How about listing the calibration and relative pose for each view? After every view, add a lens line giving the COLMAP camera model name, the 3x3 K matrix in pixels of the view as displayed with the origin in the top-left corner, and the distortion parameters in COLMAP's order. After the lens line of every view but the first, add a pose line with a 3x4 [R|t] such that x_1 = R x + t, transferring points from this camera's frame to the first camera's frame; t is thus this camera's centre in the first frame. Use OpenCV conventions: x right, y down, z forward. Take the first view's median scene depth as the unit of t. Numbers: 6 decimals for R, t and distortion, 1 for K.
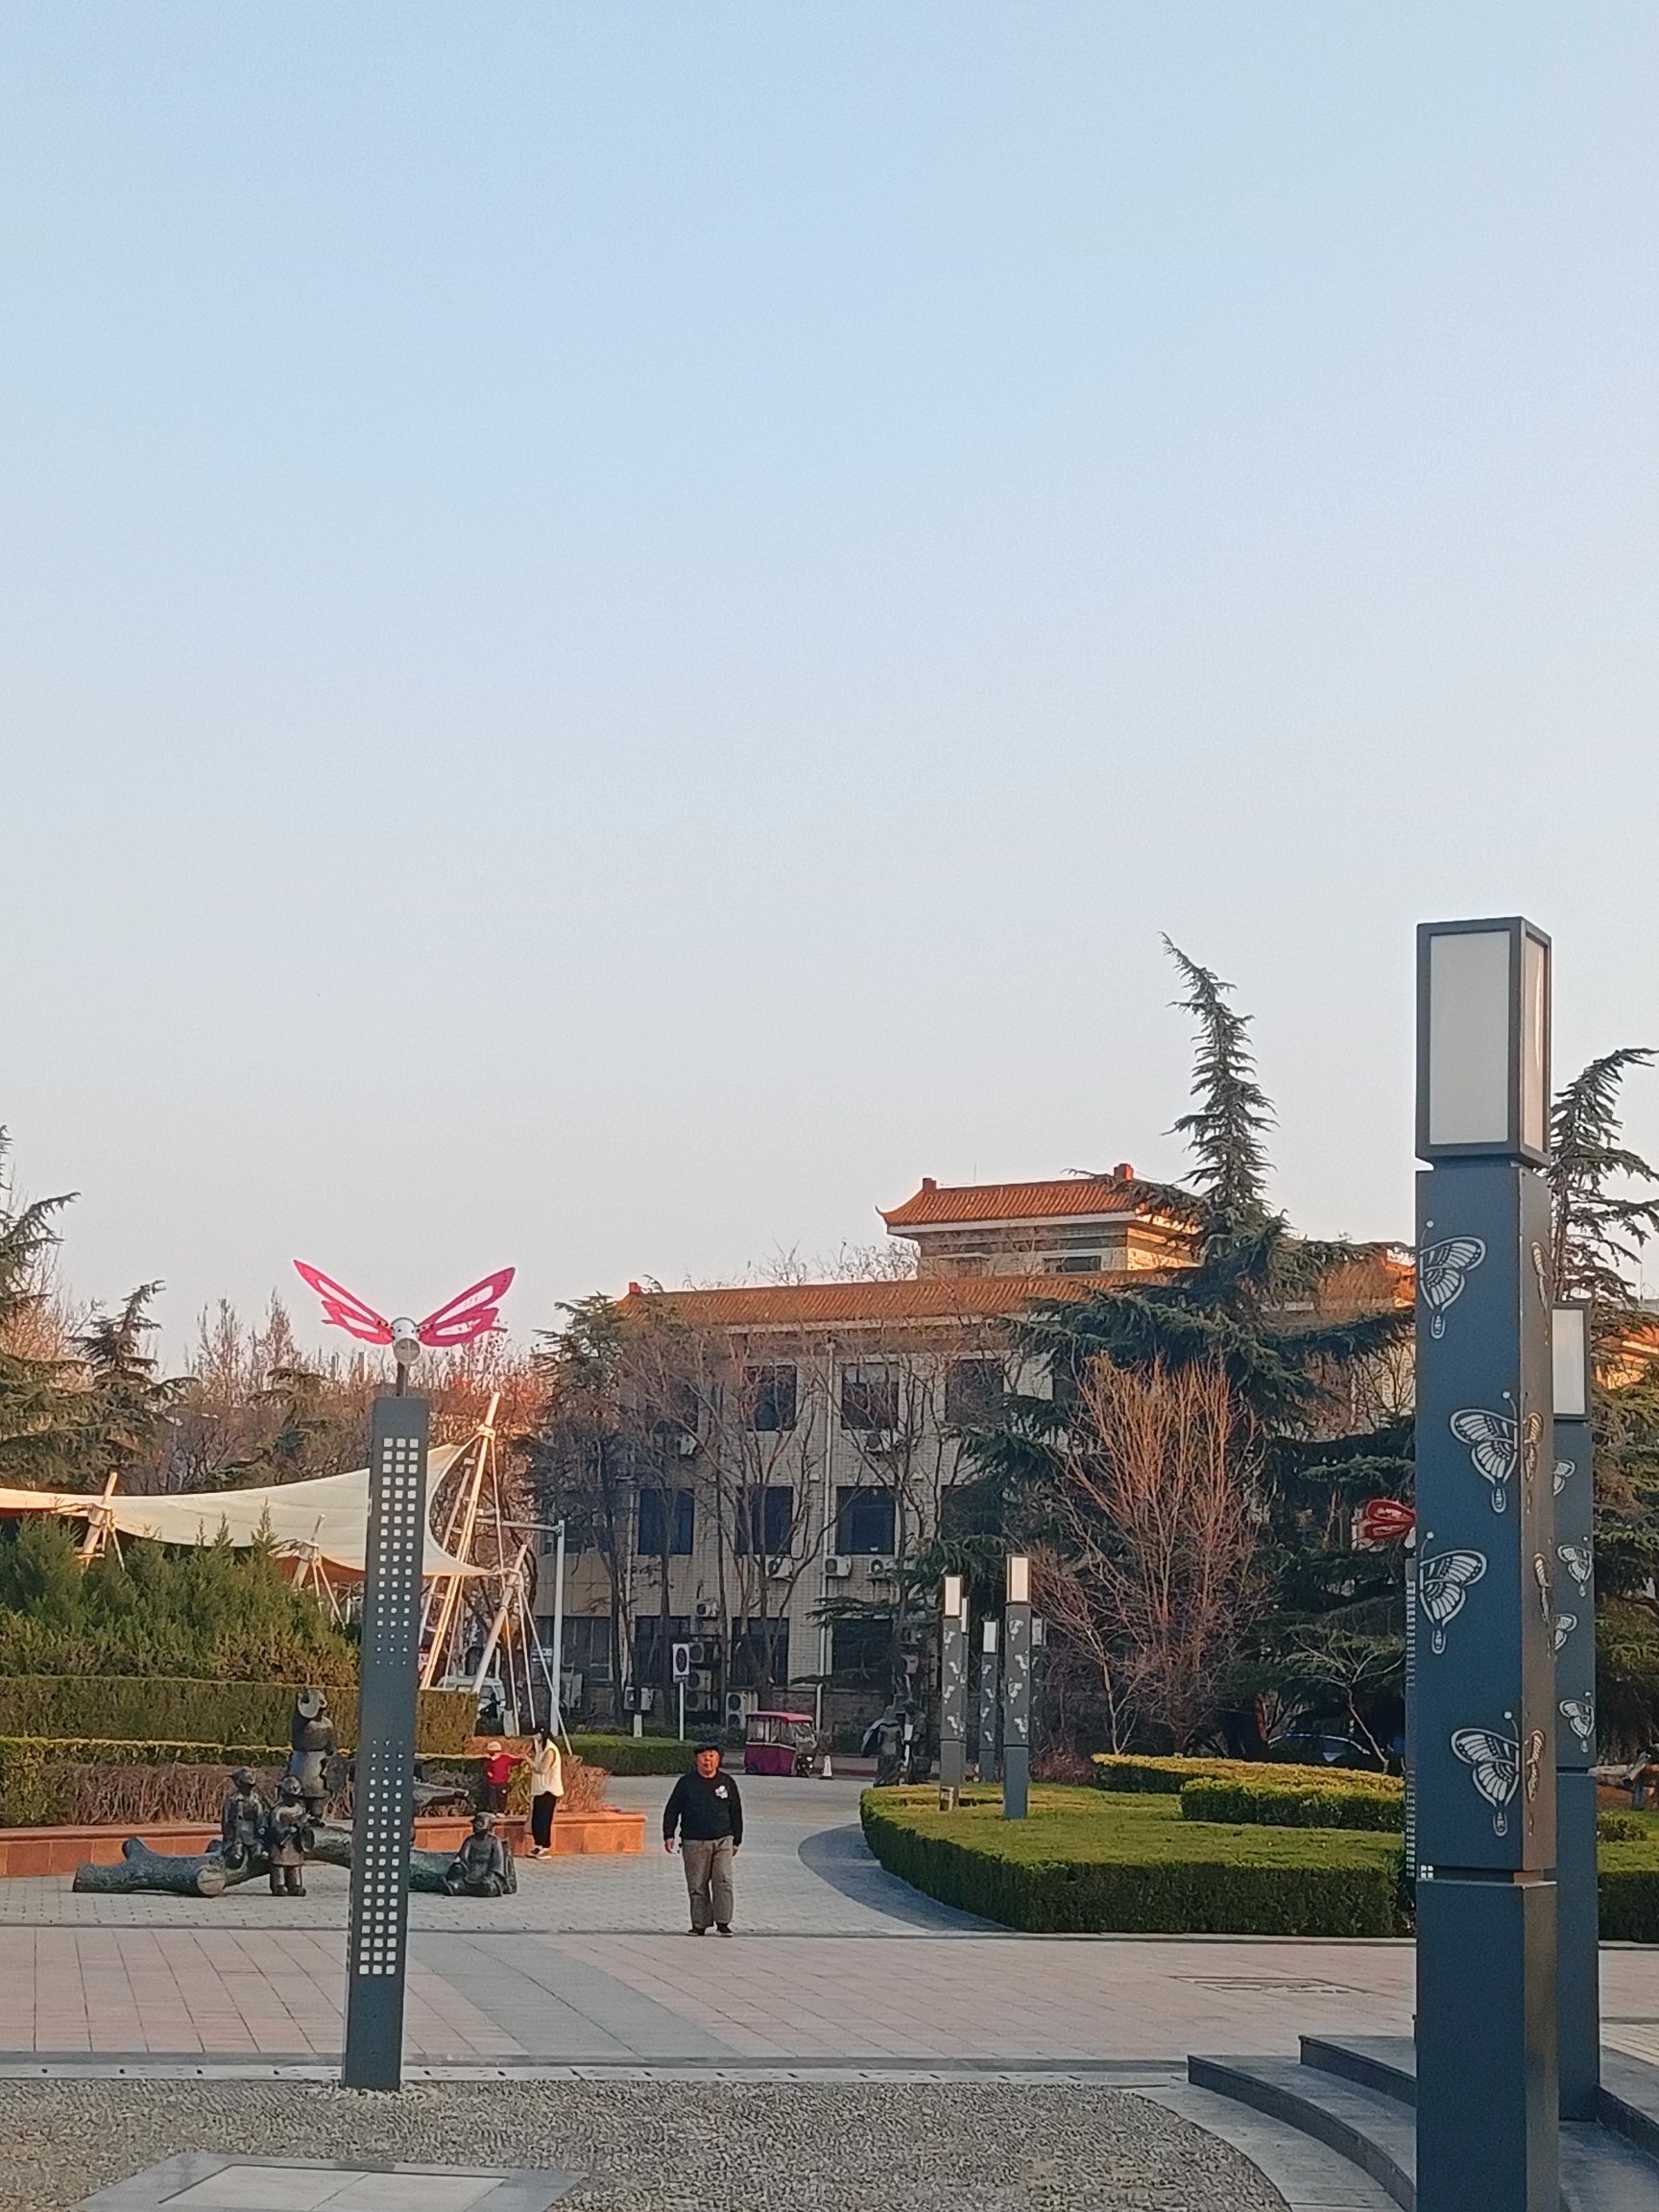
lens RADIAL K [[3503.2, 0, 829.7], [0, 3503.2, 1106.9], [0, 0, 1]] dist [-0.011934, 0.000000]
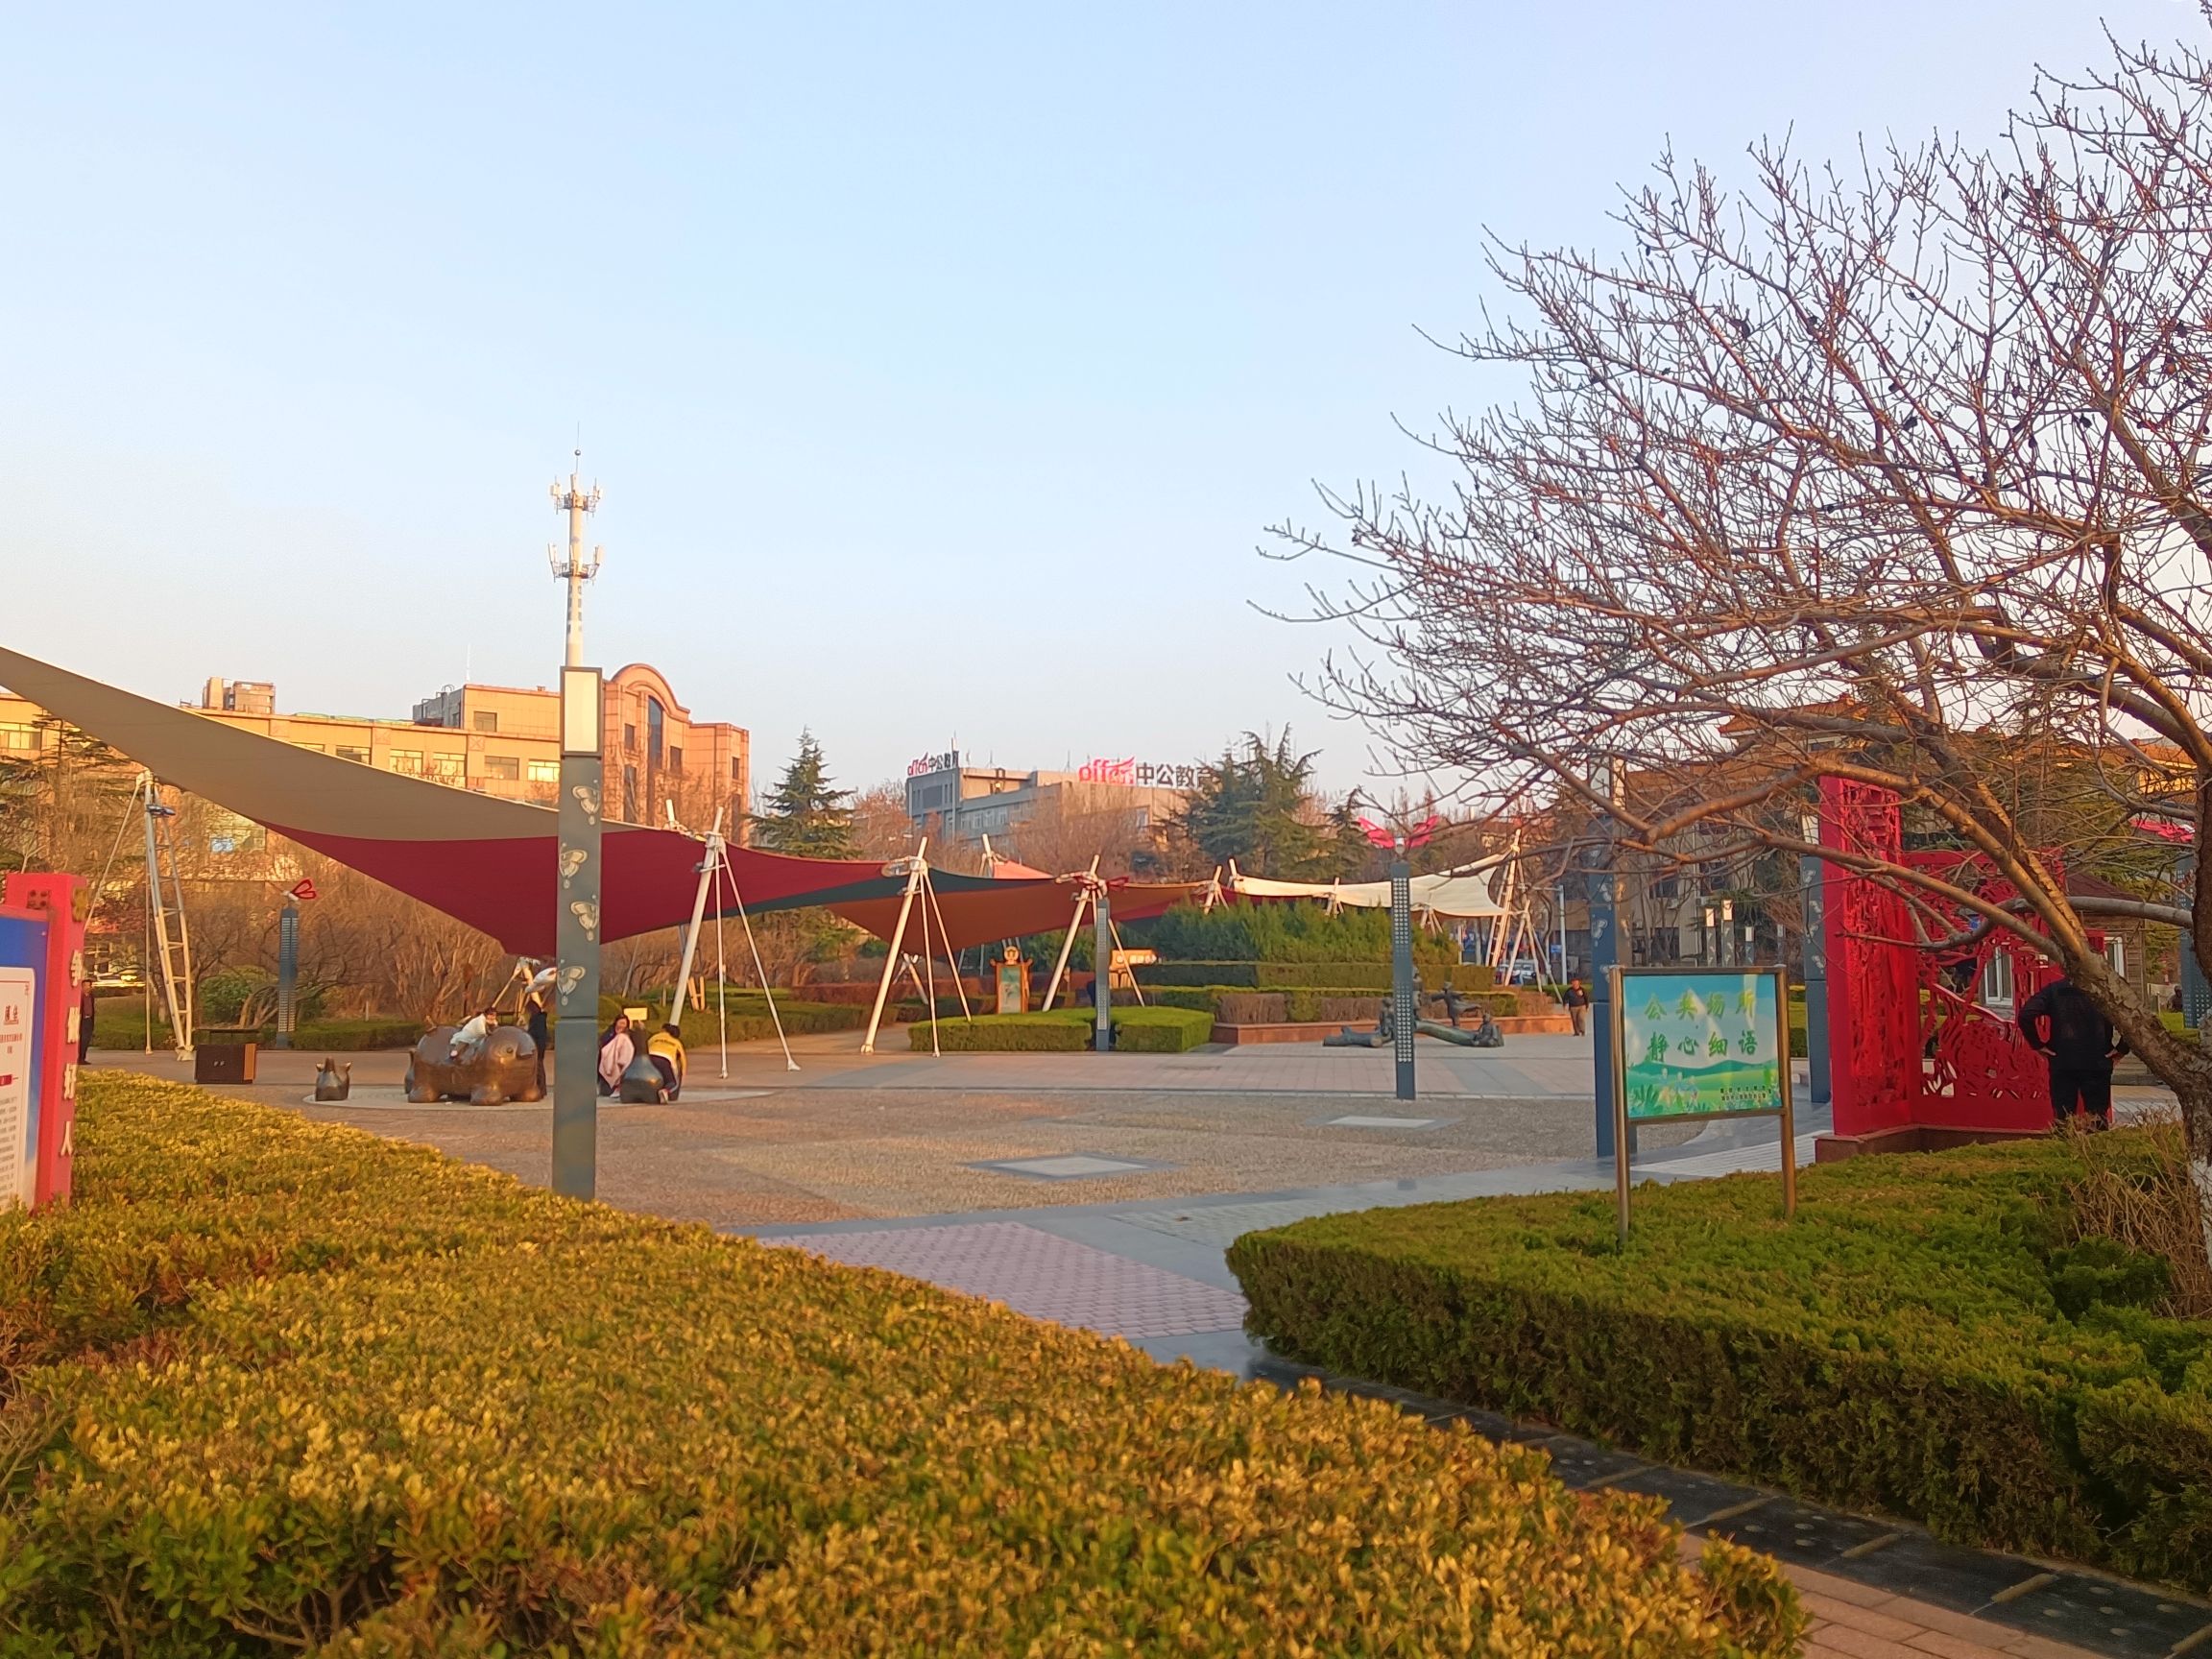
lens RADIAL K [[1753.3, 0, 1106.4], [0, 1753.3, 827.7], [0, 0, 1]] dist [0.034508, -0.056922]
pose [[0.938538, -0.055437, -0.340696, 0.033756], [0.083409, 0.994193, 0.068000, -0.013384], [0.334948, -0.092238, 0.937711, -0.095765]]
